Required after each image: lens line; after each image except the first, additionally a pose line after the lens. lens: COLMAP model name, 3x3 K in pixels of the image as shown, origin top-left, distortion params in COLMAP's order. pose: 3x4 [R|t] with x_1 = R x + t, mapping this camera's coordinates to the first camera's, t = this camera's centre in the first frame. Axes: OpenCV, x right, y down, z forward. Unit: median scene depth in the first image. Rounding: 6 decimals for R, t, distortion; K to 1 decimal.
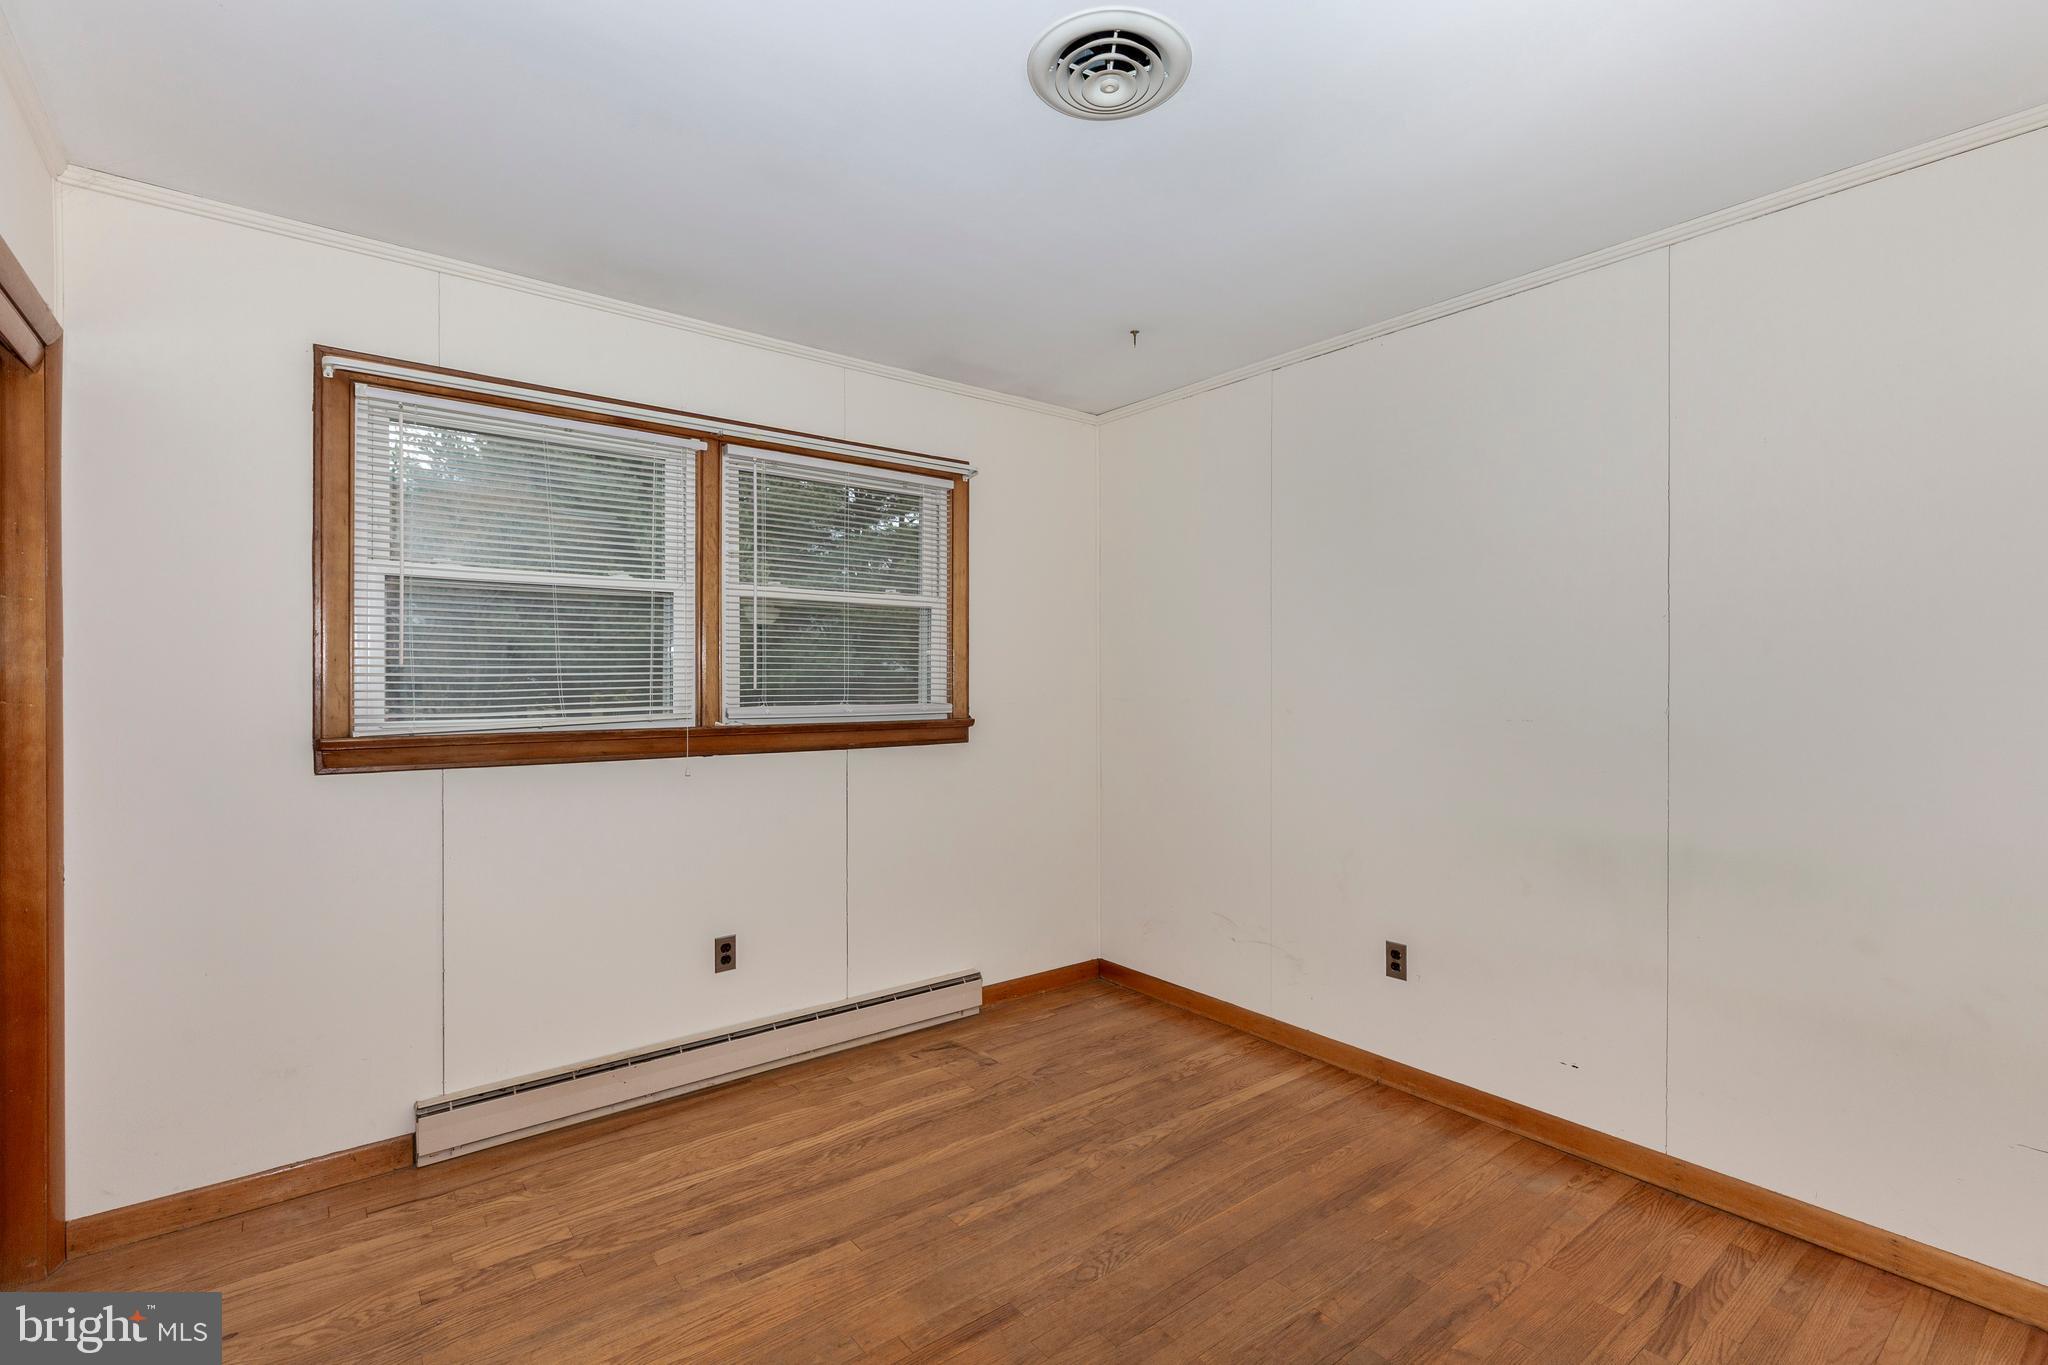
lens RADIAL K [[915.3, 0, 1040.3], [0, 915.3, 692.0], [0, 0, 1]] dist [0.005696, -0.000433]
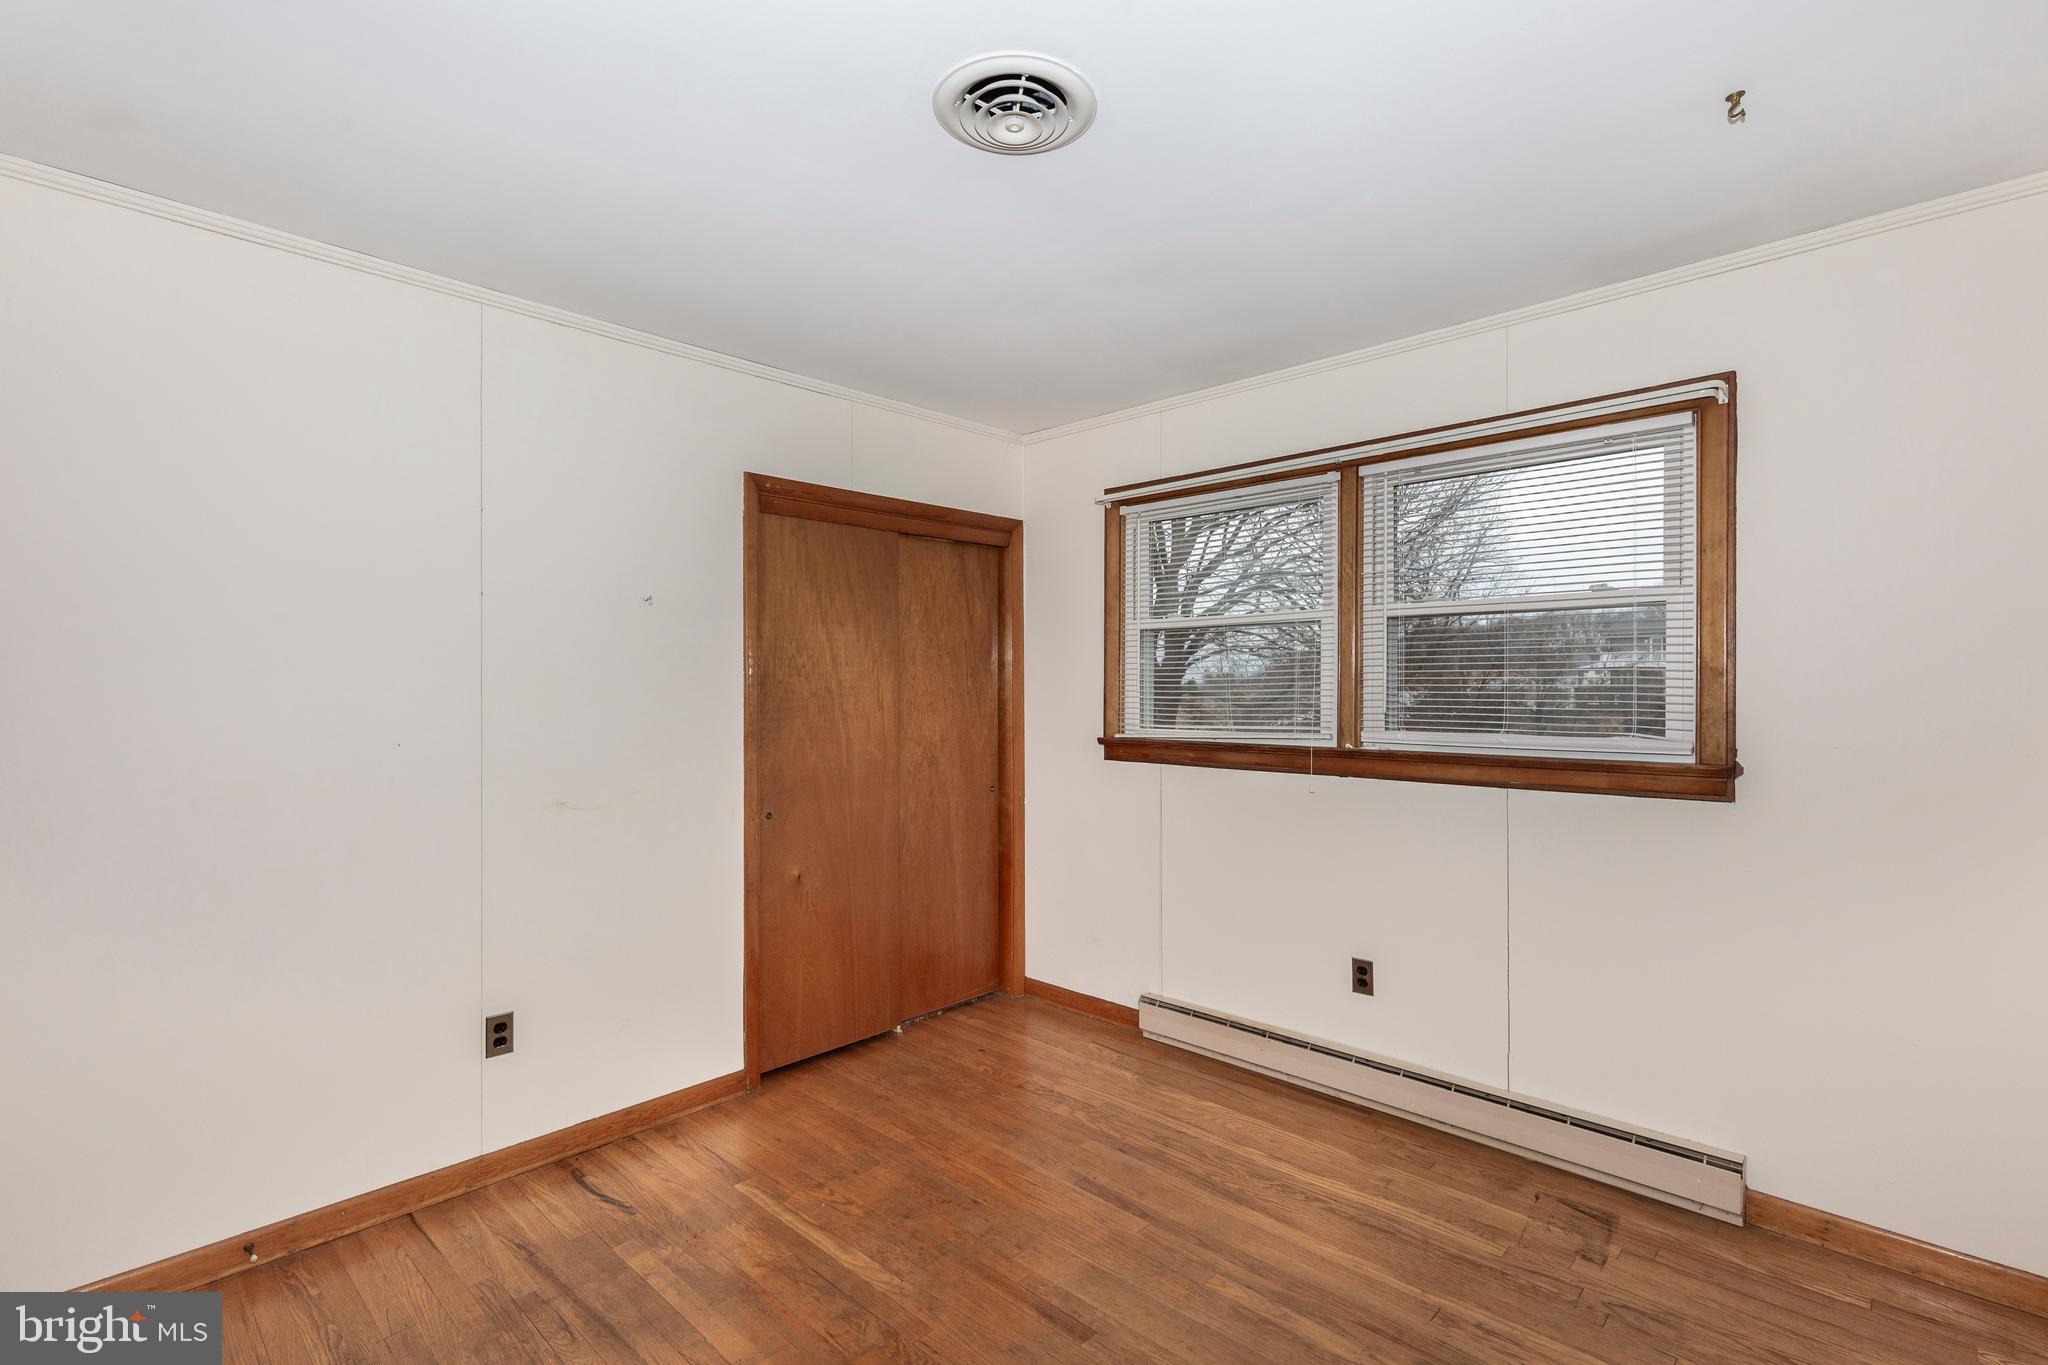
lens RADIAL K [[871.9, 0, 967.8], [0, 871.9, 702.4], [0, 0, 1]] dist [0.001642, 0.000009]
pose [[0.144278, 0.011994, -0.989464, 0.584758], [-0.015019, 0.999838, 0.009930, -0.017988], [0.989423, 0.013428, 0.144435, 0.477097]]
